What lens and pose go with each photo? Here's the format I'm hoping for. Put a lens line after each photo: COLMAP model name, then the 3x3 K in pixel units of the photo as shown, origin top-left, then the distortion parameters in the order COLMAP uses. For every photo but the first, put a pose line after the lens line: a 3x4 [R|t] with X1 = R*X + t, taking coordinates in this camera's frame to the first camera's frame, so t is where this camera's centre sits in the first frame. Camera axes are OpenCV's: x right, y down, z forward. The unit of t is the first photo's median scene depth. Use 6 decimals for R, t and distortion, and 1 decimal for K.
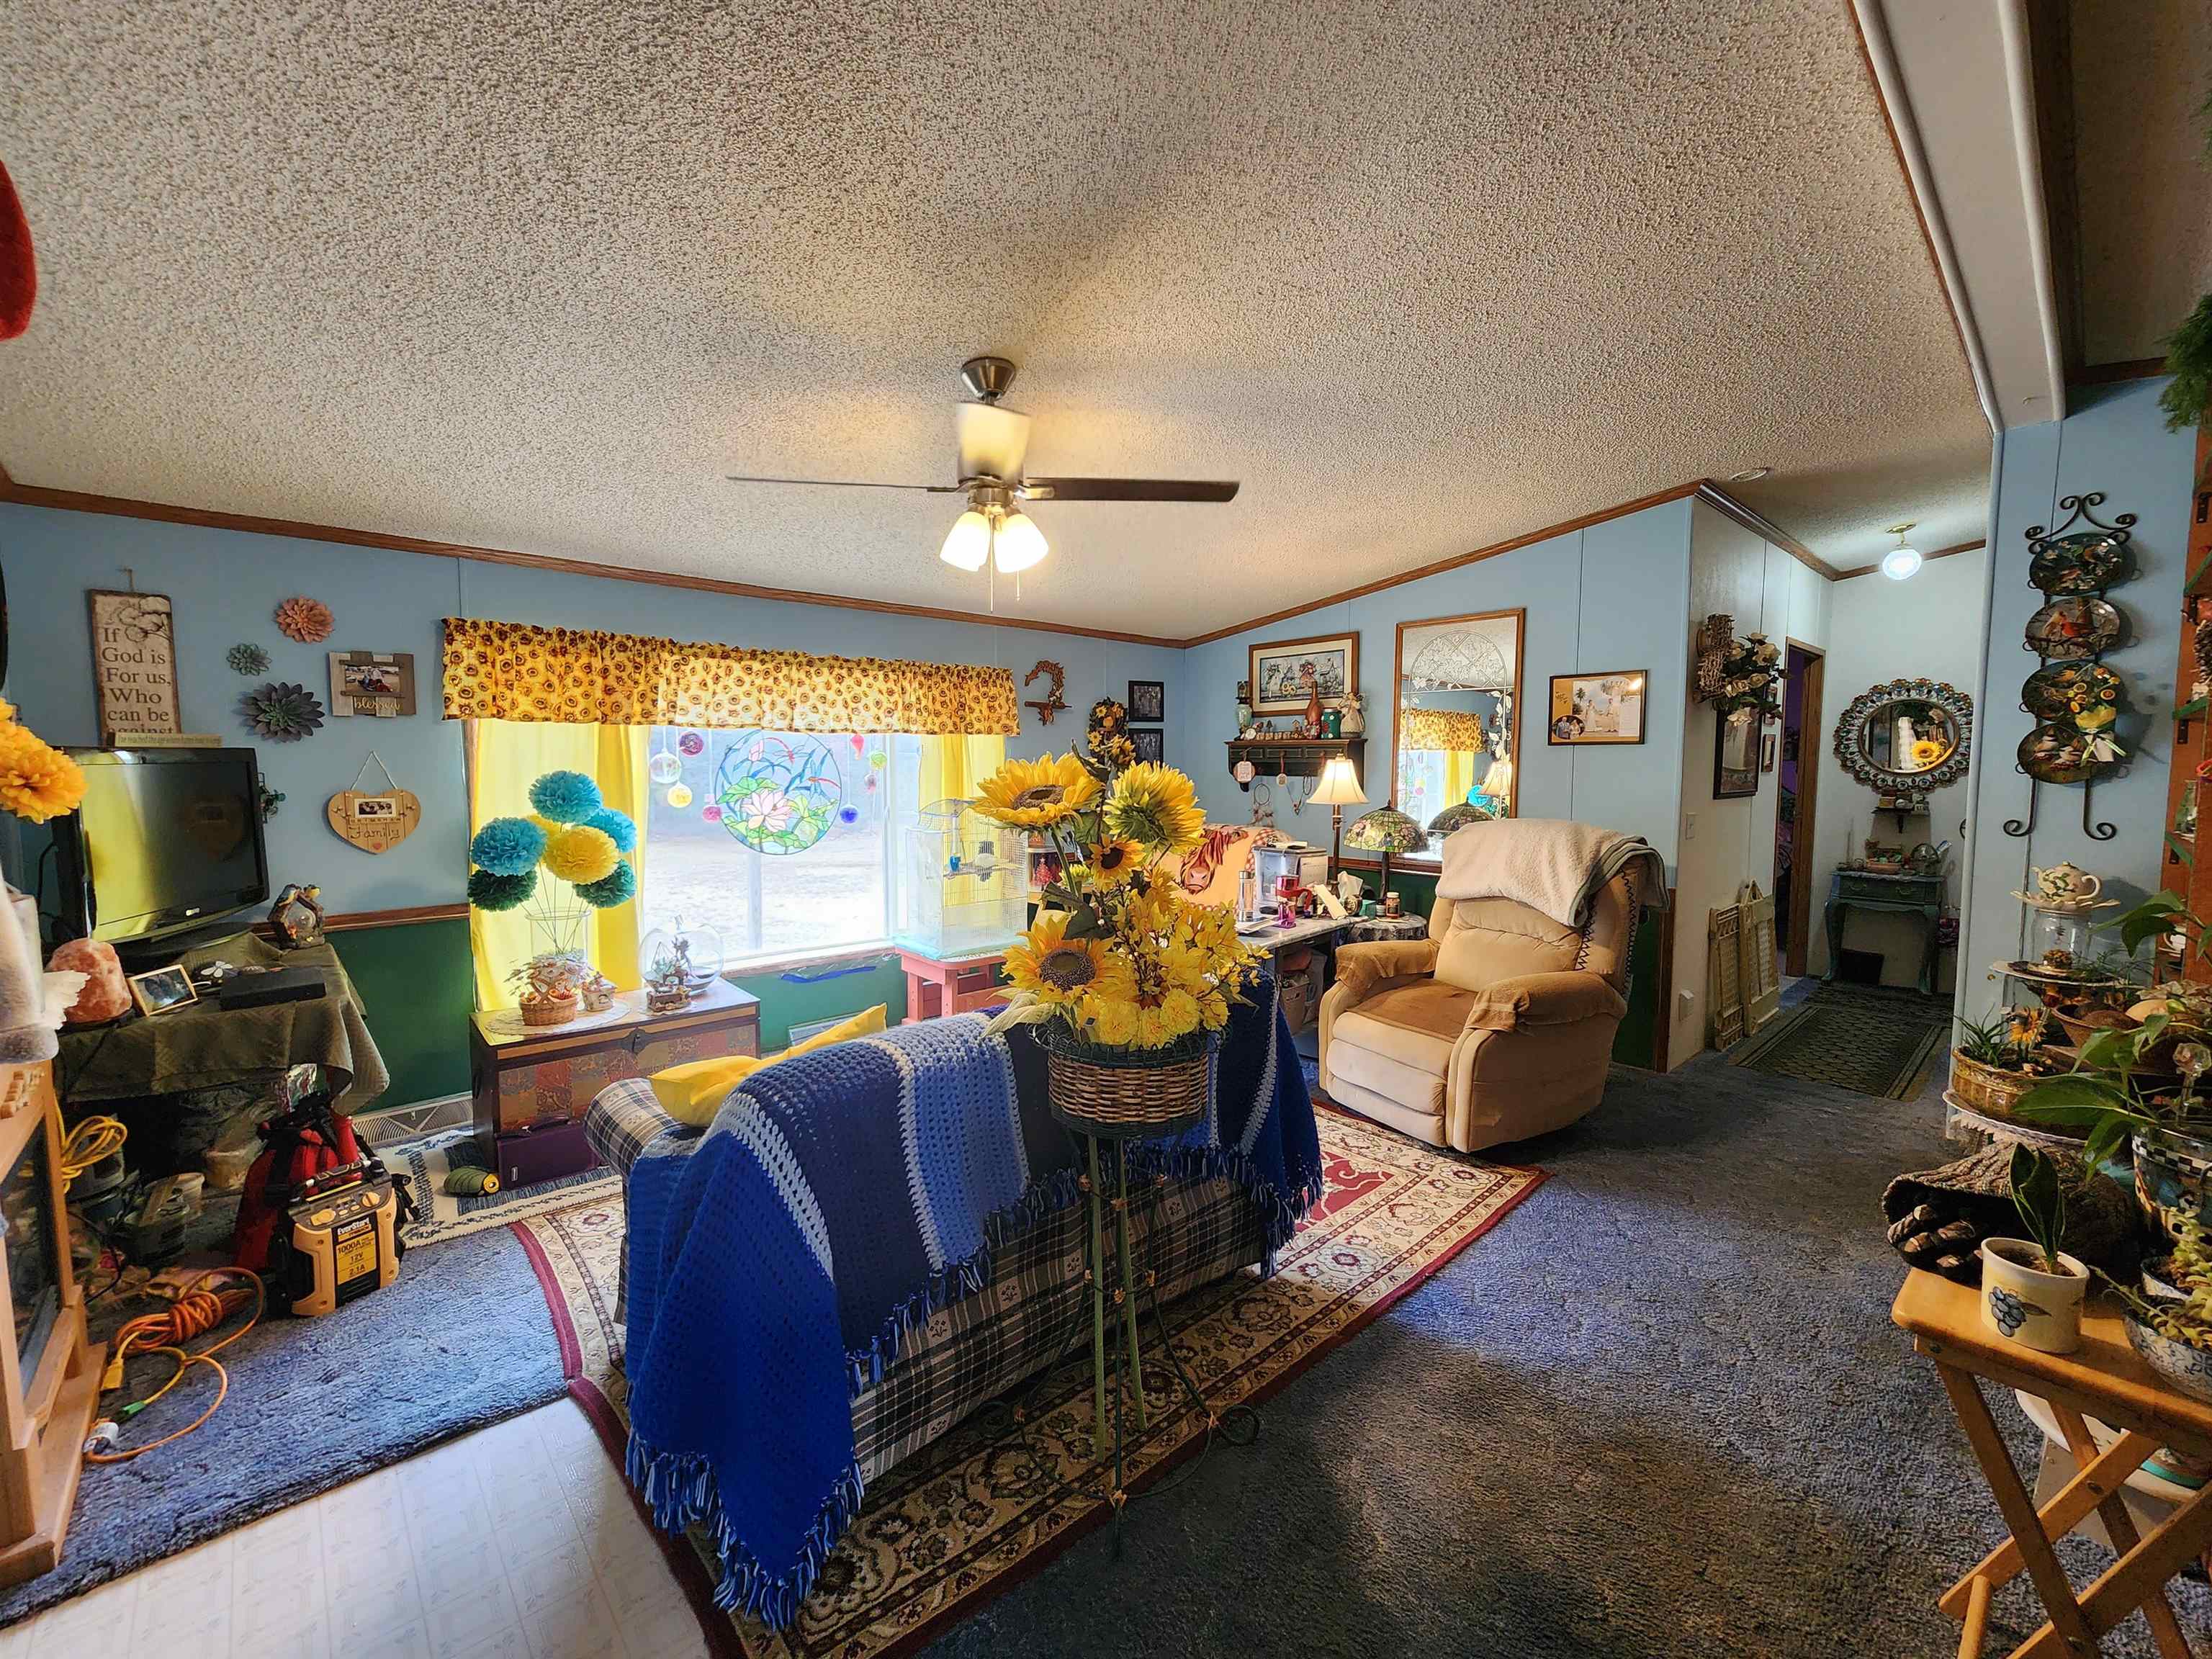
lens RADIAL K [[909.2, 0, 1101.4], [0, 909.2, 820.0], [0, 0, 1]] dist [-0.004320, 0.001547]
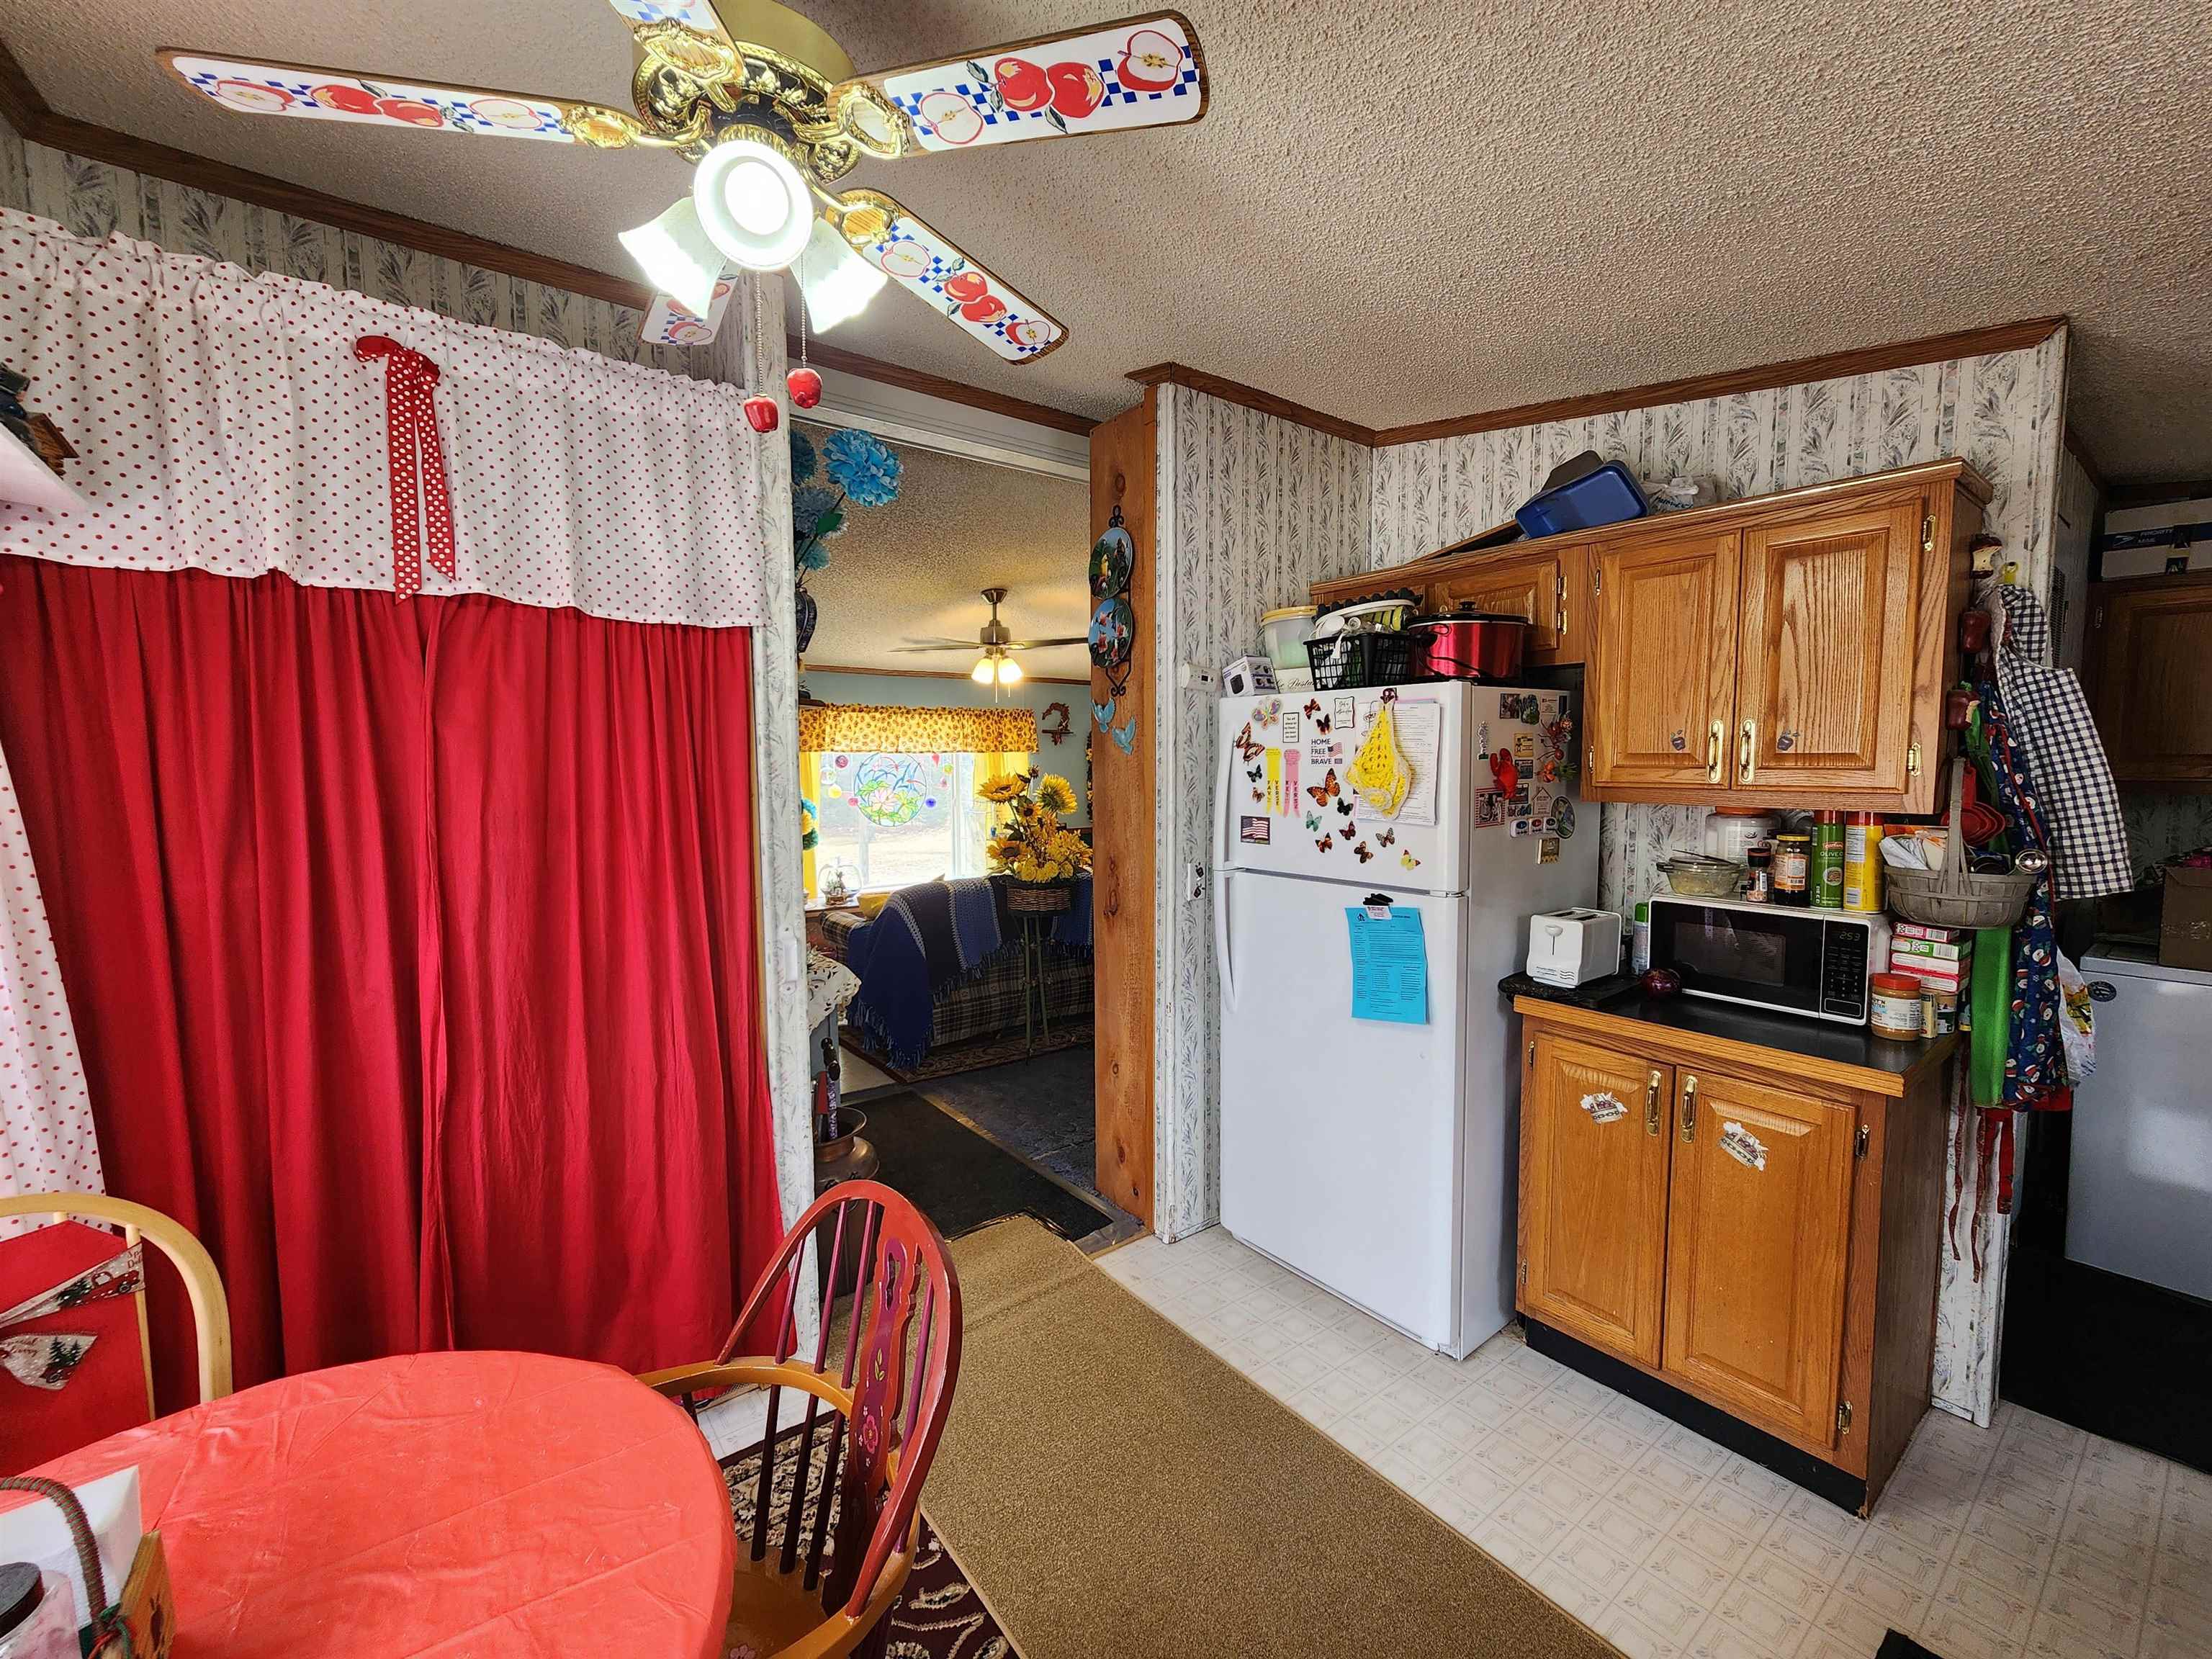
lens RADIAL K [[909.2, 0, 1097.4], [0, 909.2, 824.1], [0, 0, 1]] dist [-0.004320, 0.001547]
pose [[0.996007, -0.000585, -0.089277, 0.182491], [0.001198, 0.999976, 0.006804, 0.023729], [0.089271, -0.006884, 0.995984, -0.658526]]
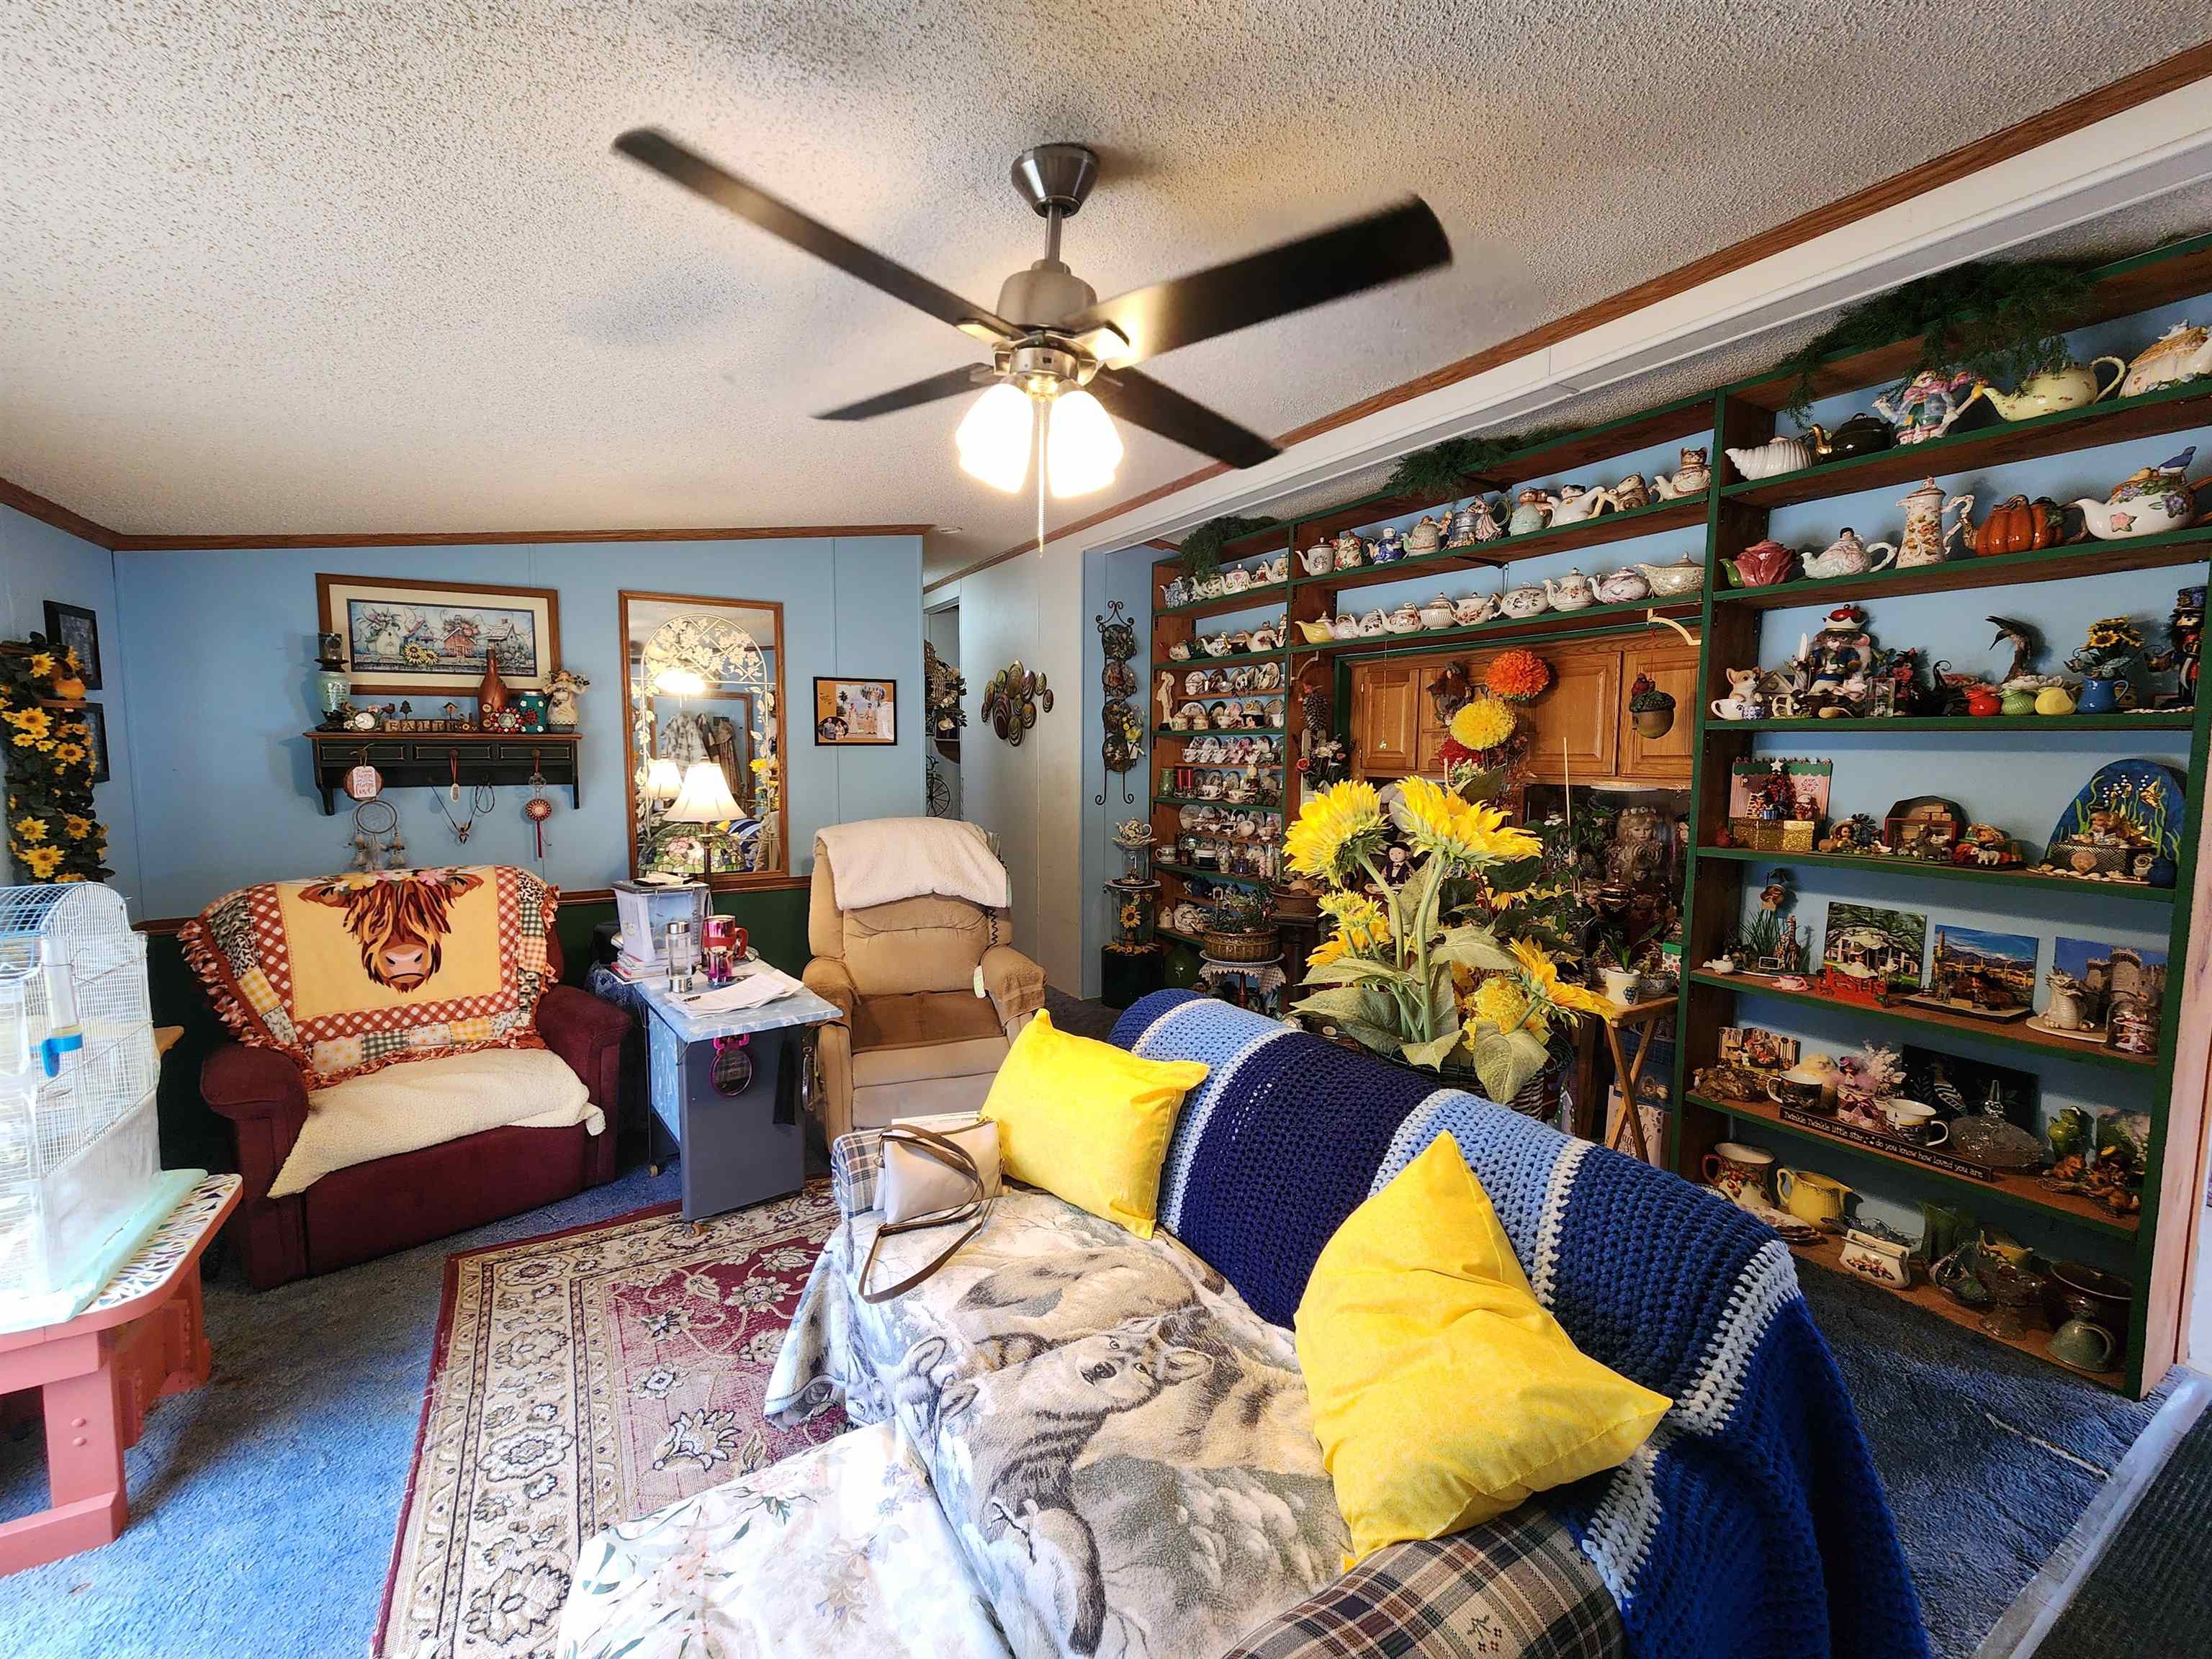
lens RADIAL K [[909.2, 0, 1097.6], [0, 909.2, 817.4], [0, 0, 1]] dist [-0.004320, 0.001547]
pose [[0.204697, -0.076855, 0.975803, -0.450756], [0.062775, 0.995891, 0.065269, -0.050664], [-0.976810, 0.047896, 0.208681, 0.507276]]
